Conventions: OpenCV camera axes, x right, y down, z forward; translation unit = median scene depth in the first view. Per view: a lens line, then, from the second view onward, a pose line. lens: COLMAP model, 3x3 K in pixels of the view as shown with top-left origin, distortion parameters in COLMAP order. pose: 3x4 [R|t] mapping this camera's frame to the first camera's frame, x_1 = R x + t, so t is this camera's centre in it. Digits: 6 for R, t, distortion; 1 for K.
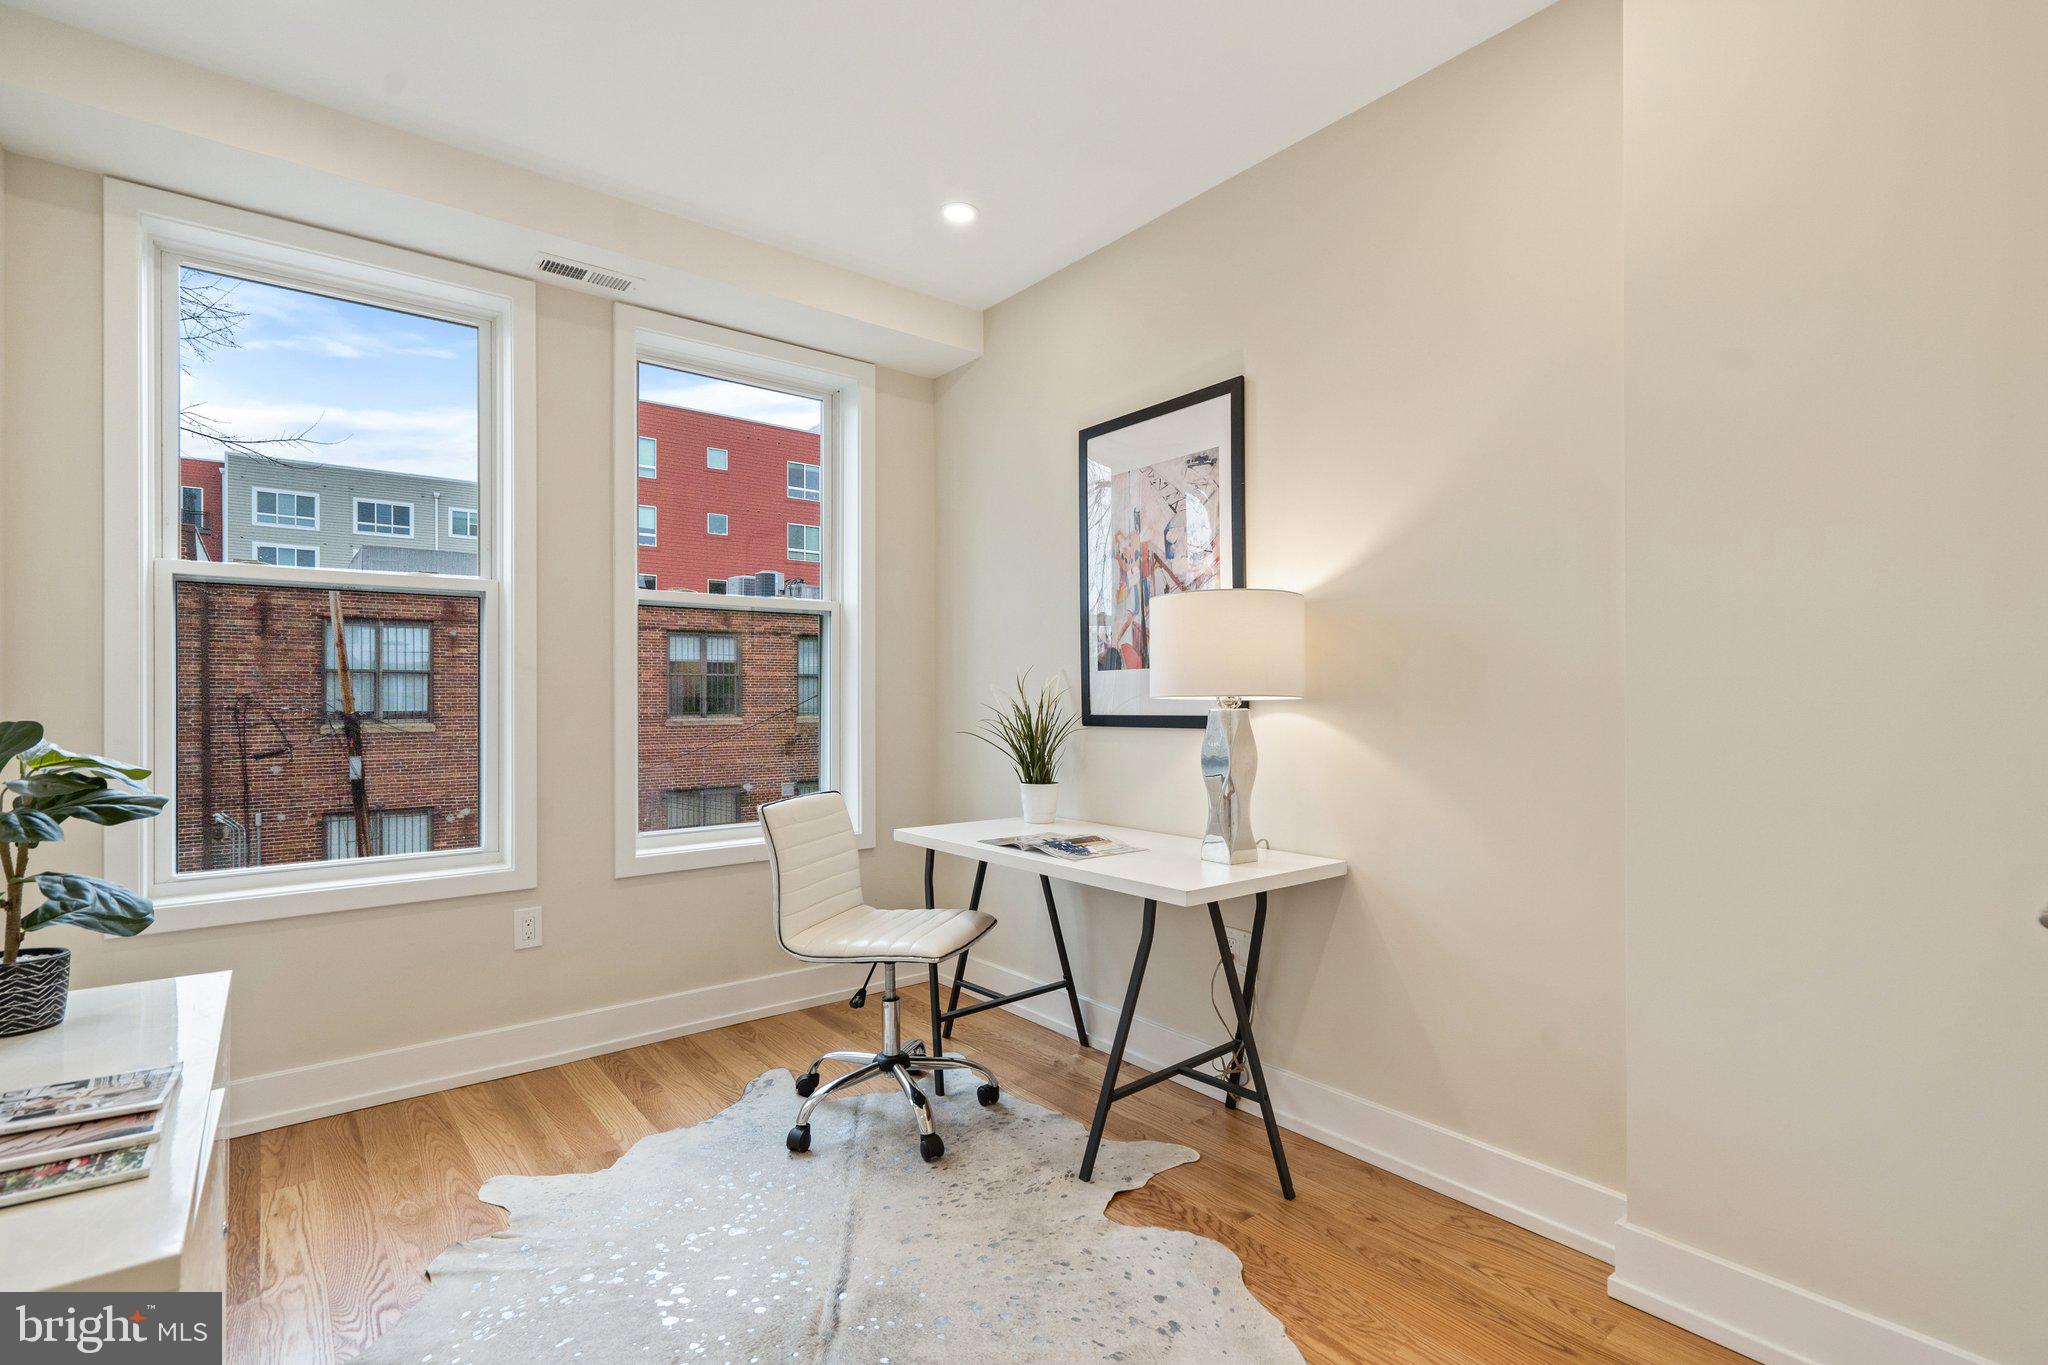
lens RADIAL K [[941.2, 0, 1031.4], [0, 941.2, 696.2], [0, 0, 1]] dist [-0.001475, 0.000338]
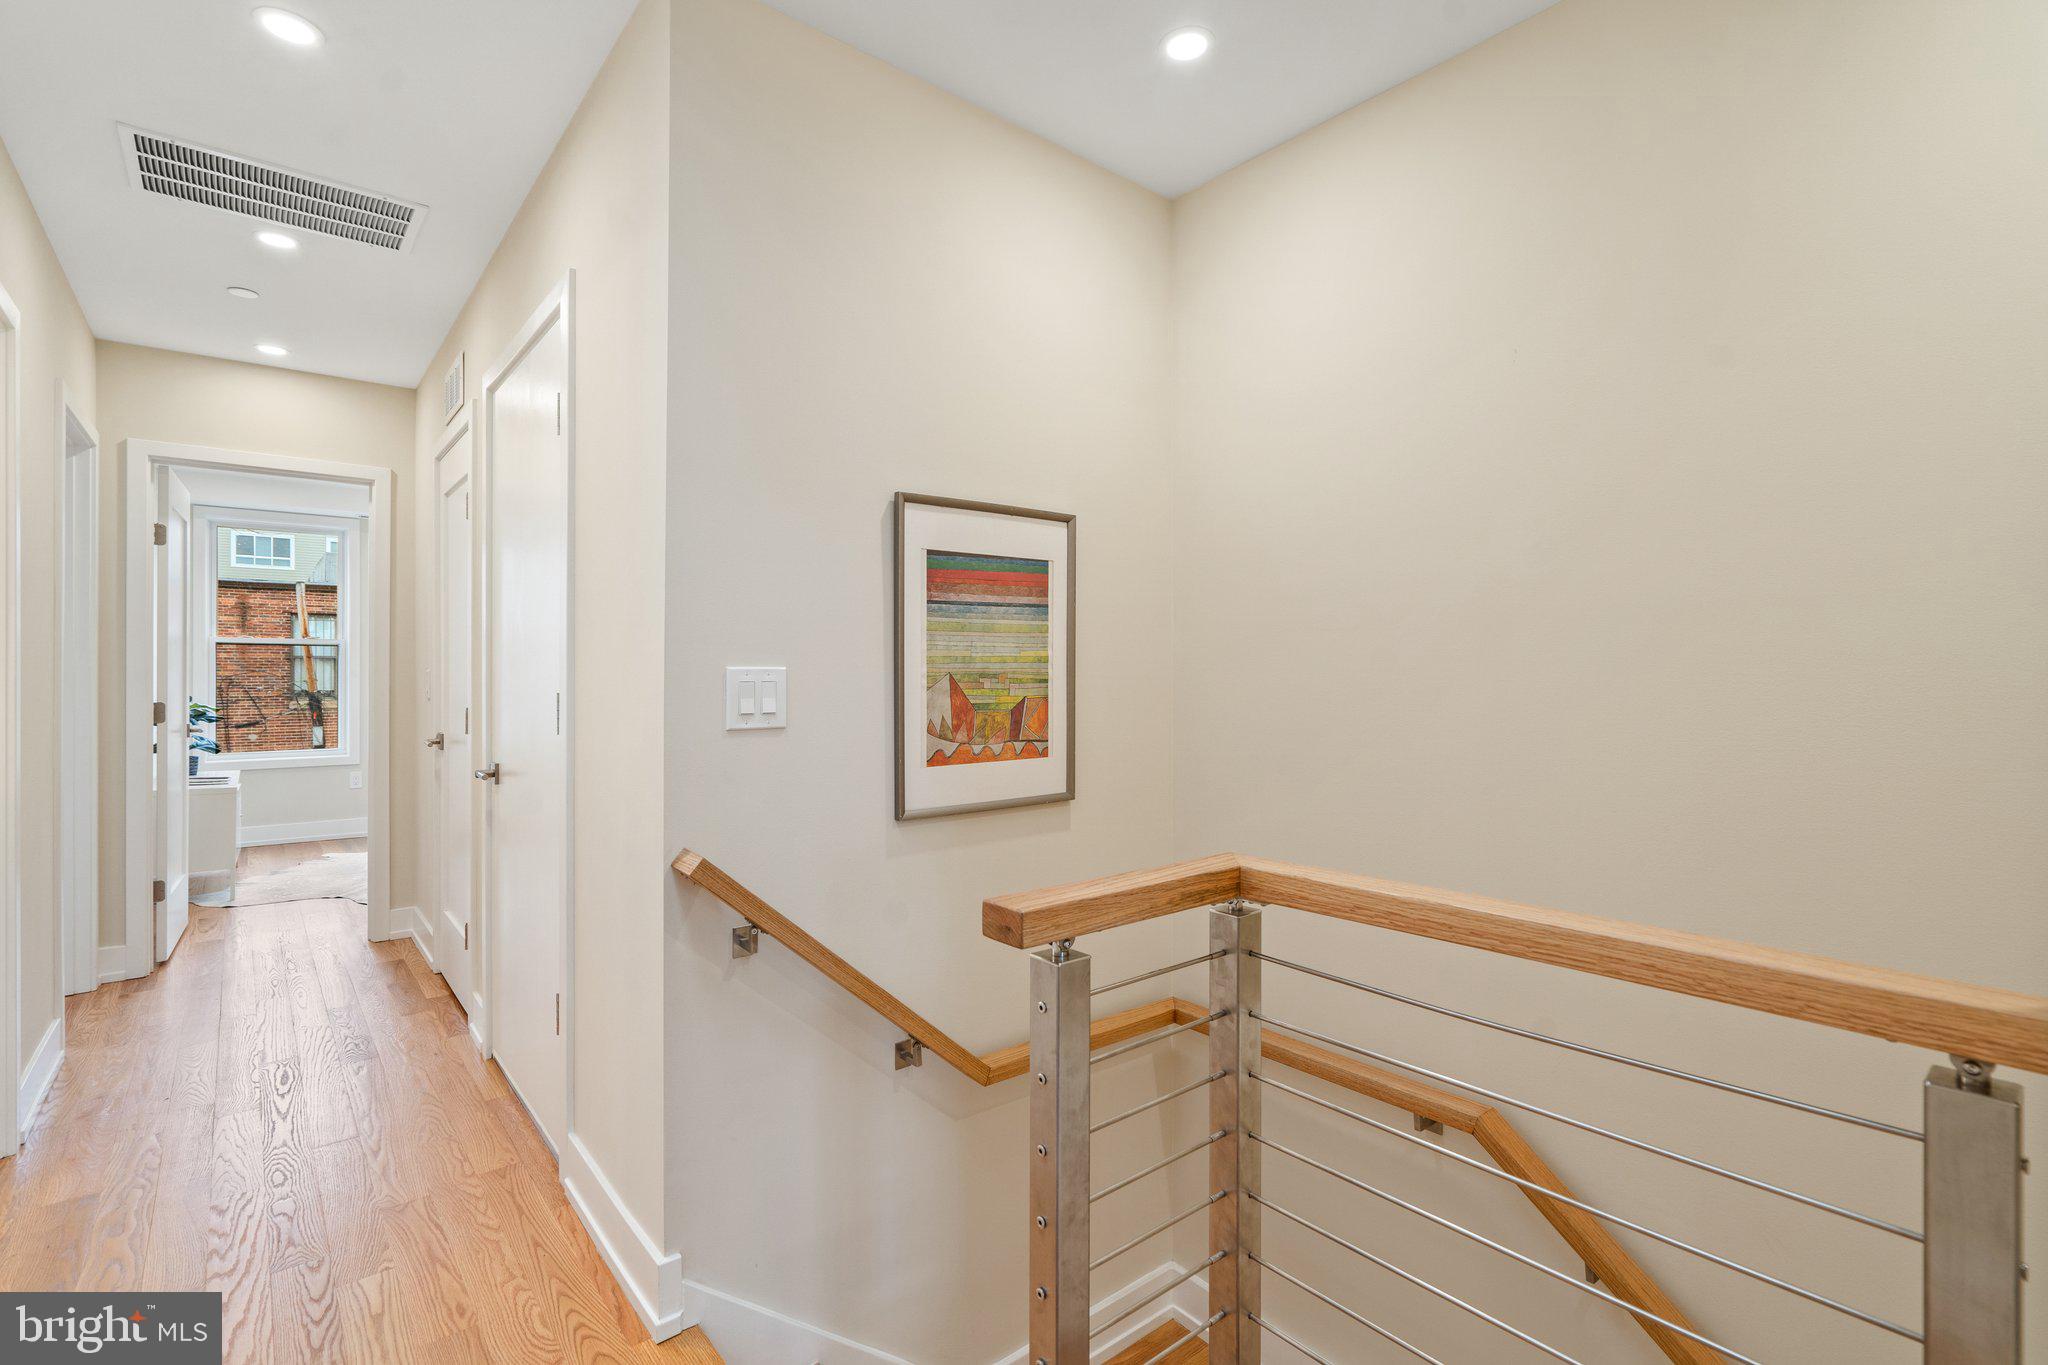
lens RADIAL K [[941.2, 0, 1015.4], [0, 941.2, 675.6], [0, 0, 1]] dist [-0.001475, 0.000338]
pose [[0.999977, 0.001024, 0.006720, 0.620256], [-0.001013, 0.999998, -0.001700, -0.005258], [-0.006722, 0.001693, 0.999976, -0.791560]]
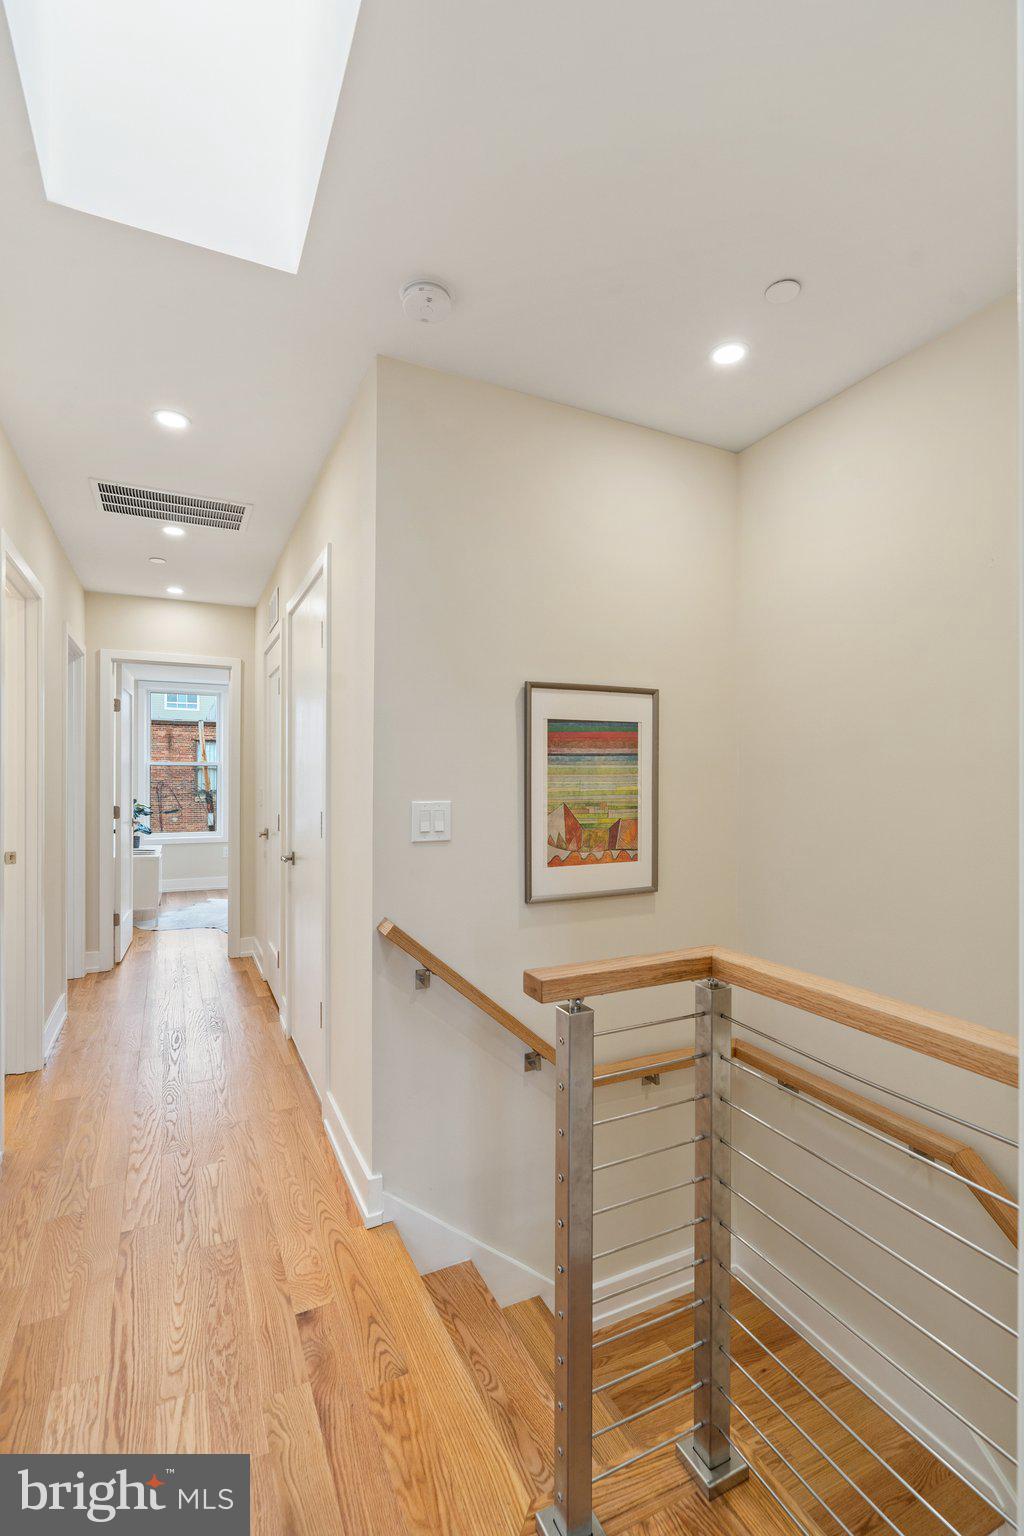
lens RADIAL K [[705.9, 0, 515.0], [0, 705.9, 777.8], [0, 0, 1]] dist [-0.001475, 0.000338]
pose [[0.973643, 0.003343, -0.228055, 0.696273], [-0.003351, 0.999994, 0.000349, -0.034713], [0.228055, 0.000425, 0.973648, -0.845974]]
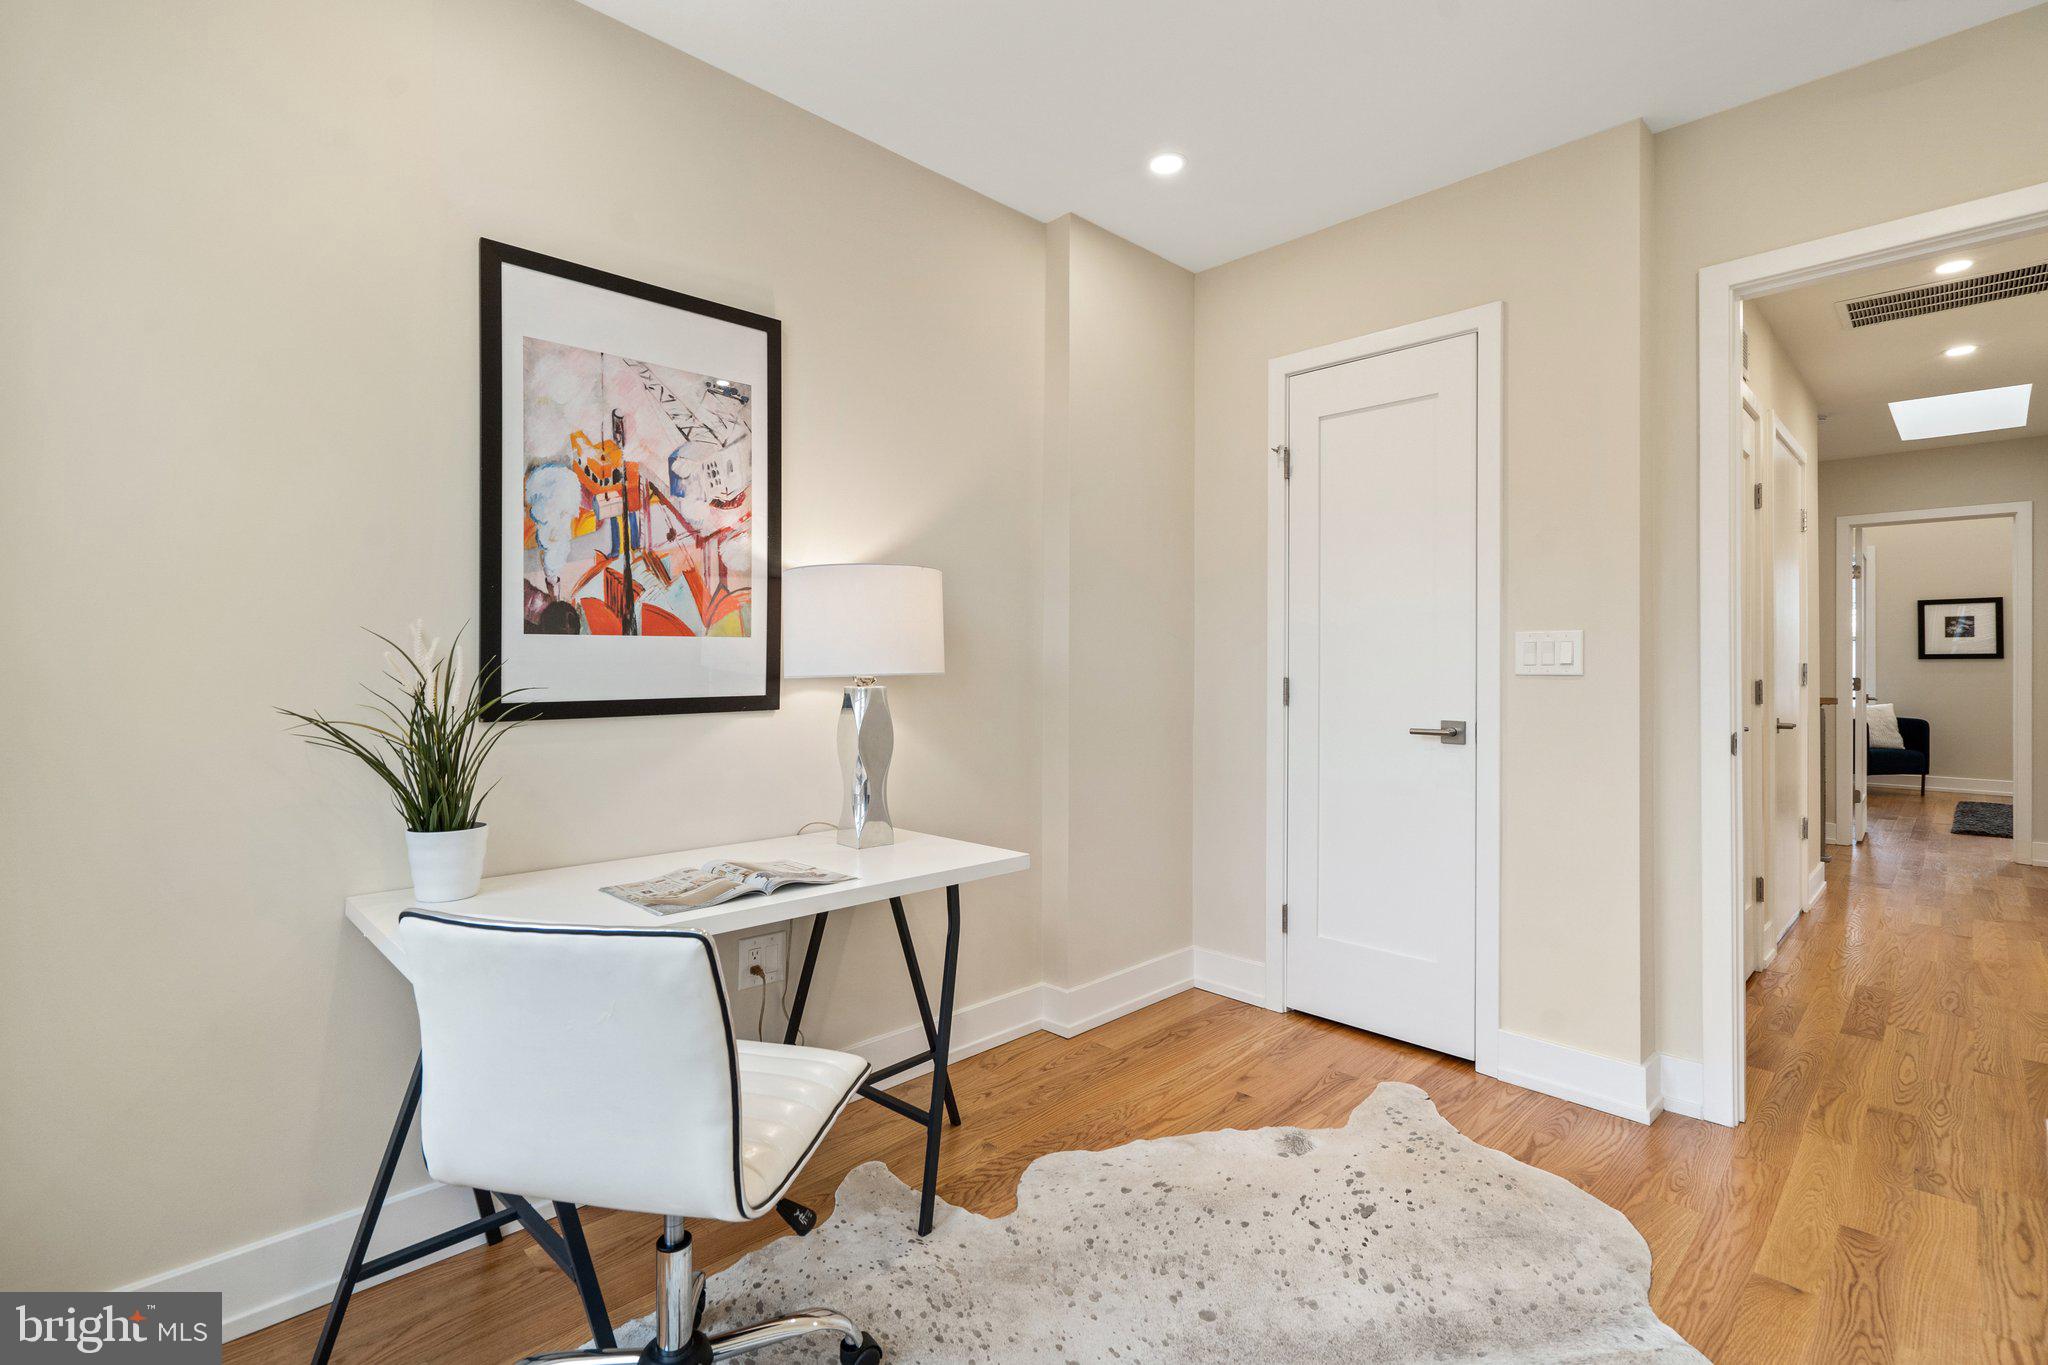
lens RADIAL K [[941.2, 0, 1017.1], [0, 941.2, 662.2], [0, 0, 1]] dist [-0.001475, 0.000338]
pose [[-0.088069, 0.006877, 0.996091, -0.600004], [0.000163, 0.999976, -0.006889, -0.003665], [-0.996114, -0.000445, -0.088068, 0.729813]]
